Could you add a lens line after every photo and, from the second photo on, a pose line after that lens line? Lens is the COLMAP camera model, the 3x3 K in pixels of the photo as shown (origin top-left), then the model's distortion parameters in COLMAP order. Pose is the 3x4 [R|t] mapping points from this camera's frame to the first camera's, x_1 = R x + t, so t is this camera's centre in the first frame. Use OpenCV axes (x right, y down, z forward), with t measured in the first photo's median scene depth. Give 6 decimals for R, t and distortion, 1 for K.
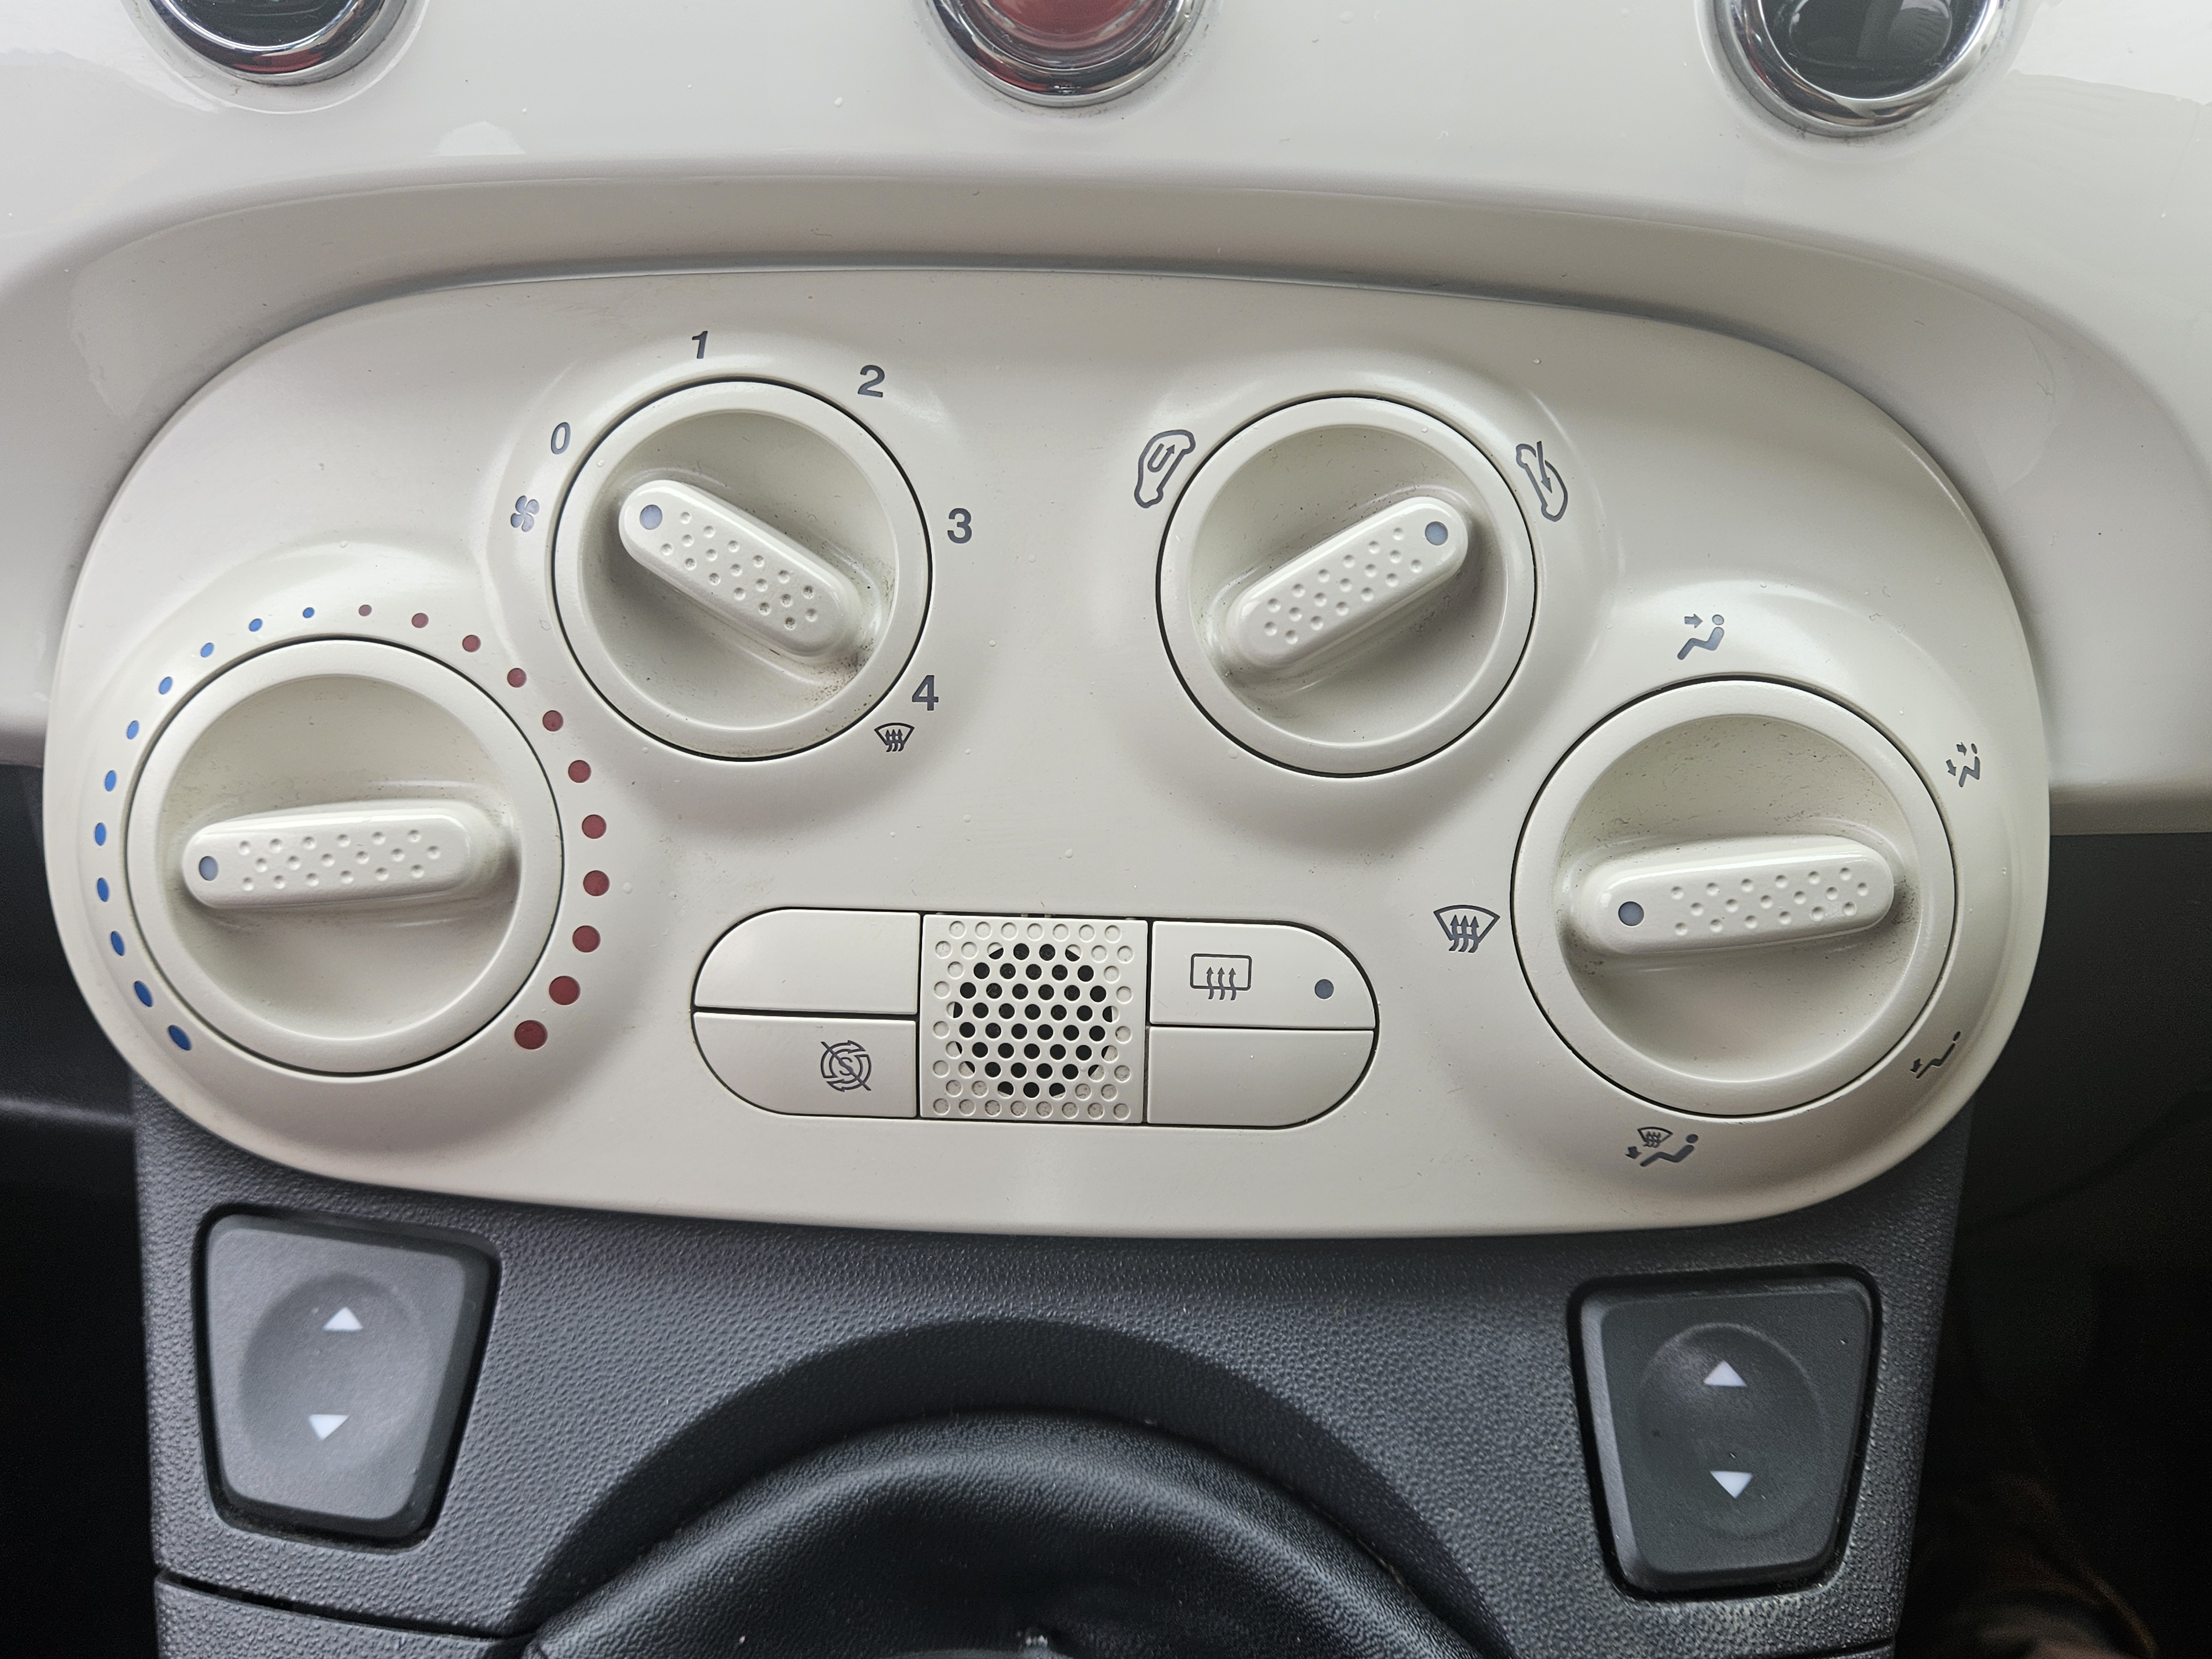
lens RADIAL K [[1911.4, 0, 1106.0], [0, 1911.4, 829.5], [0, 0, 1]] dist [0.056384, -0.001064]
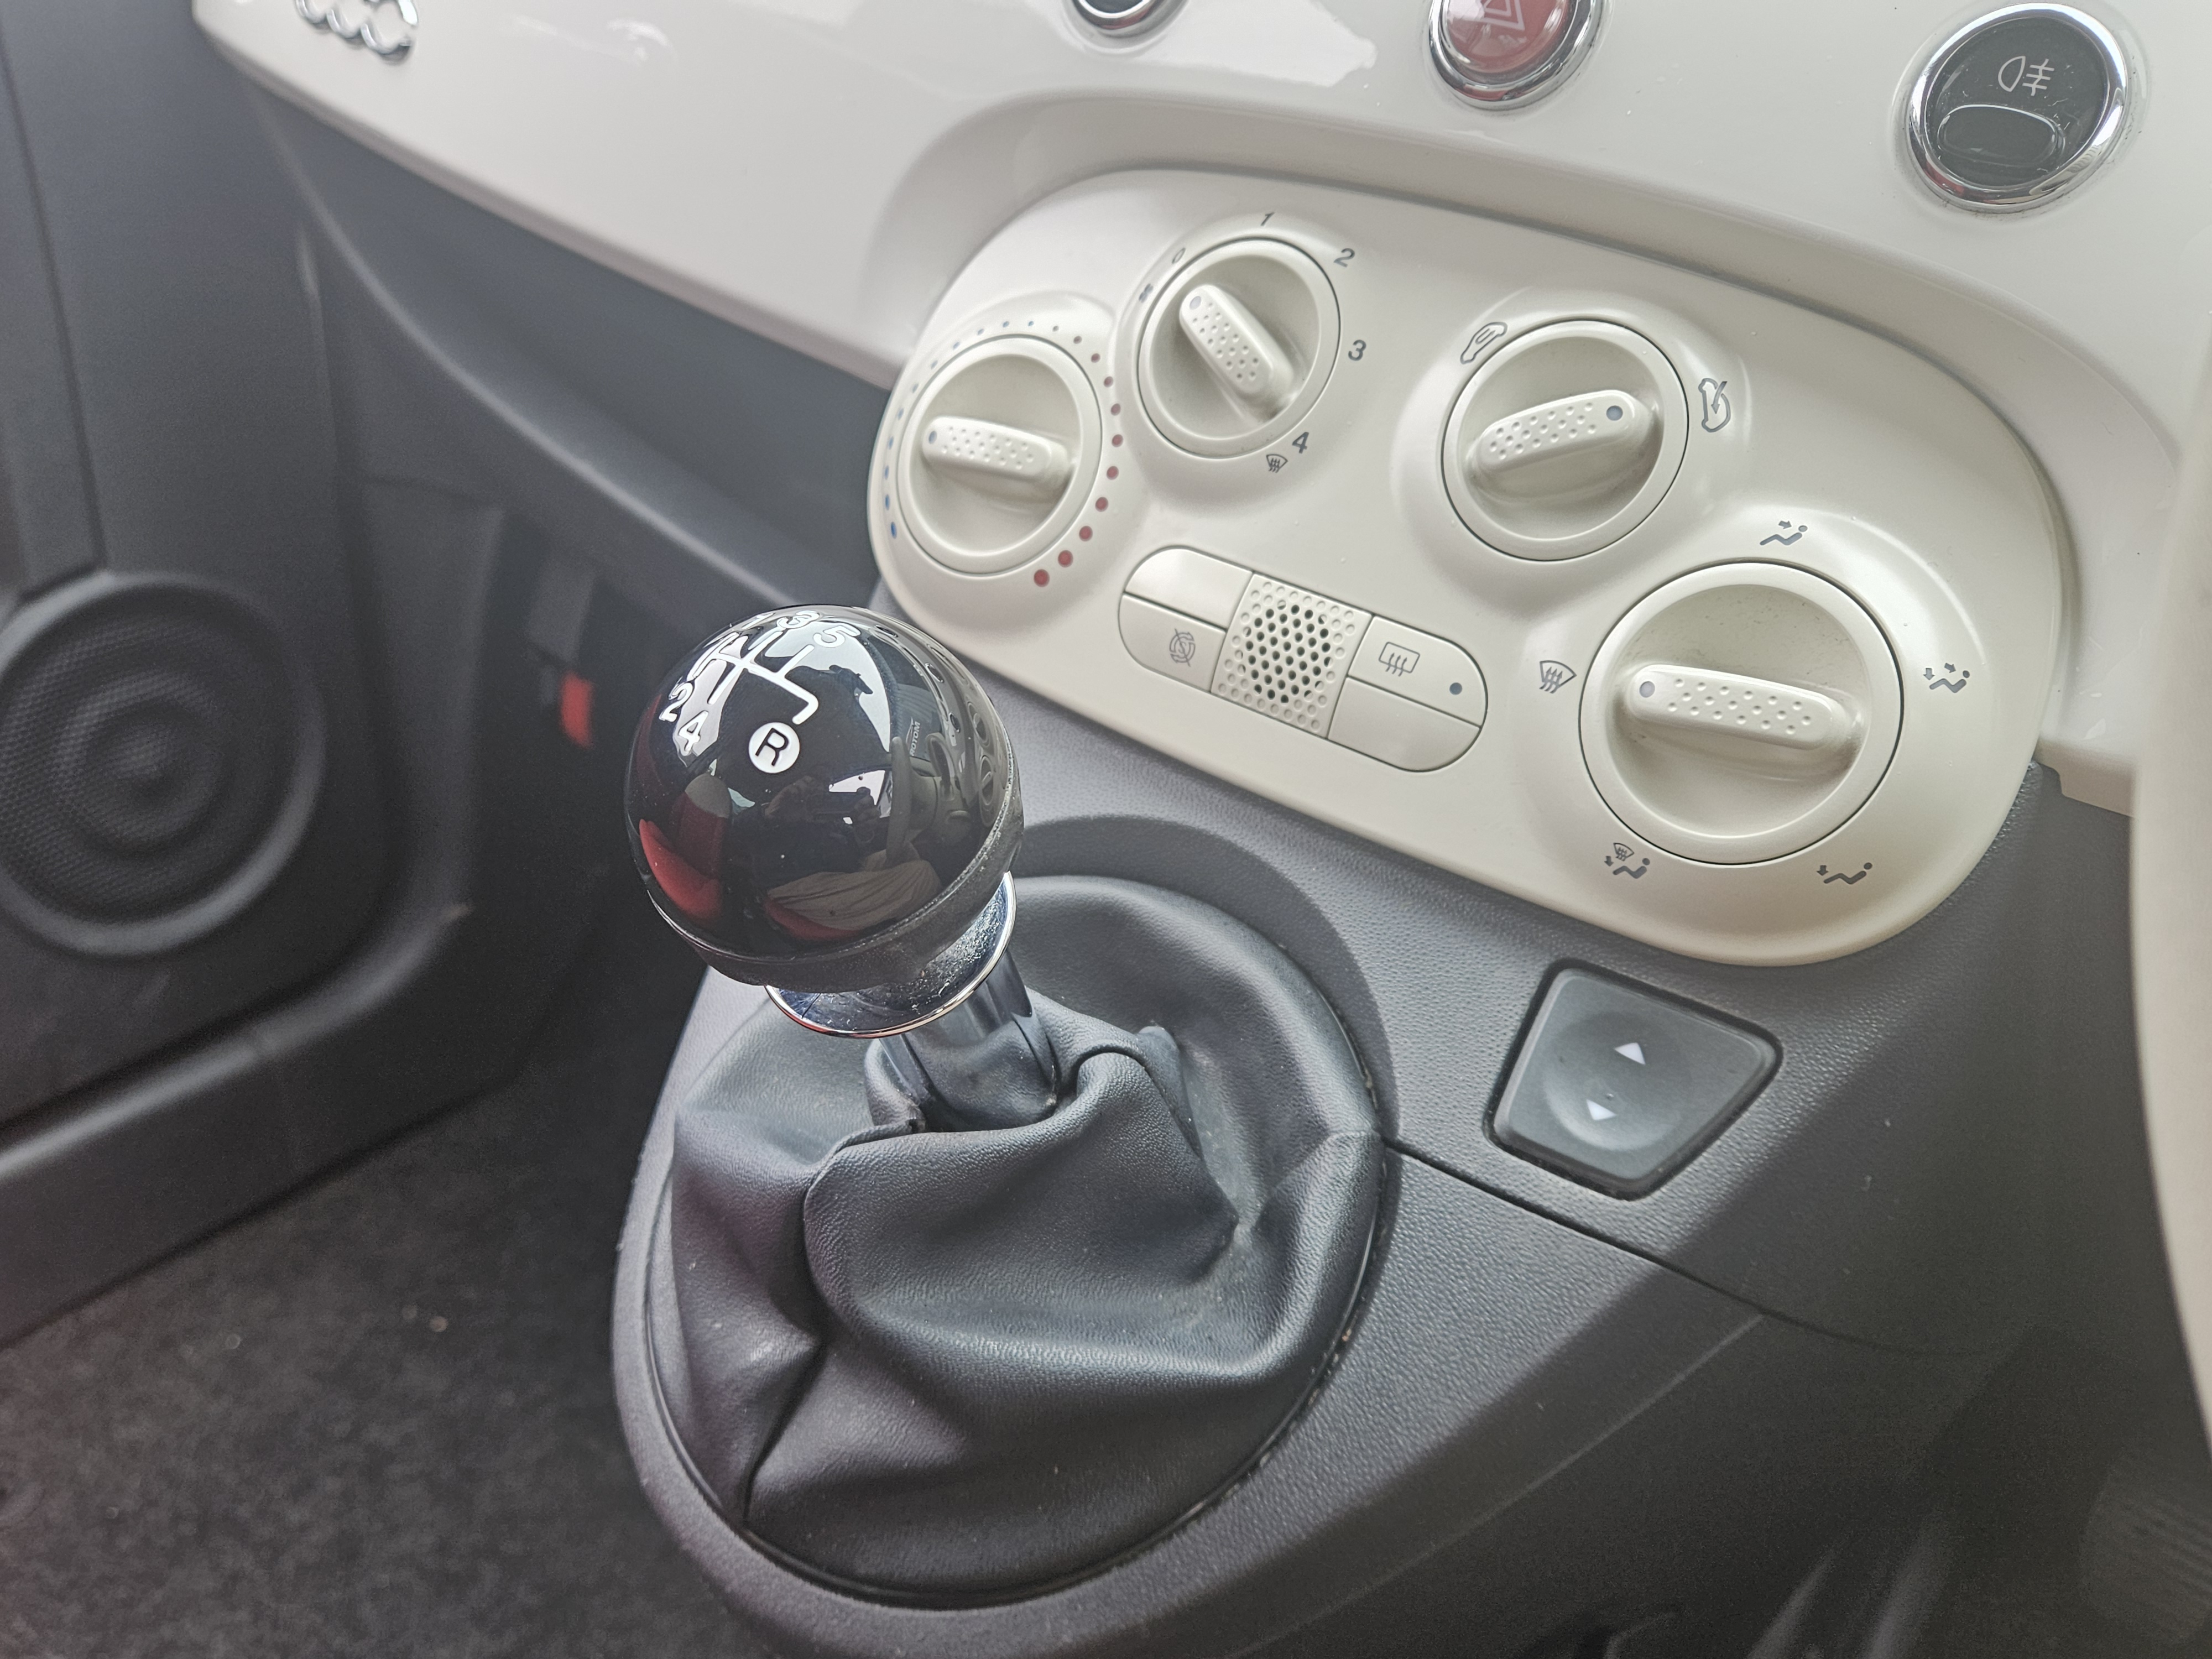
lens RADIAL K [[1911.4, 0, 1106.0], [0, 1911.4, 829.5], [0, 0, 1]] dist [0.056384, -0.001064]
pose [[0.801907, 0.335903, -0.494079, 0.686867], [-0.372597, 0.927631, 0.025919, 0.253287], [0.467030, 0.163308, 0.869030, -0.445561]]
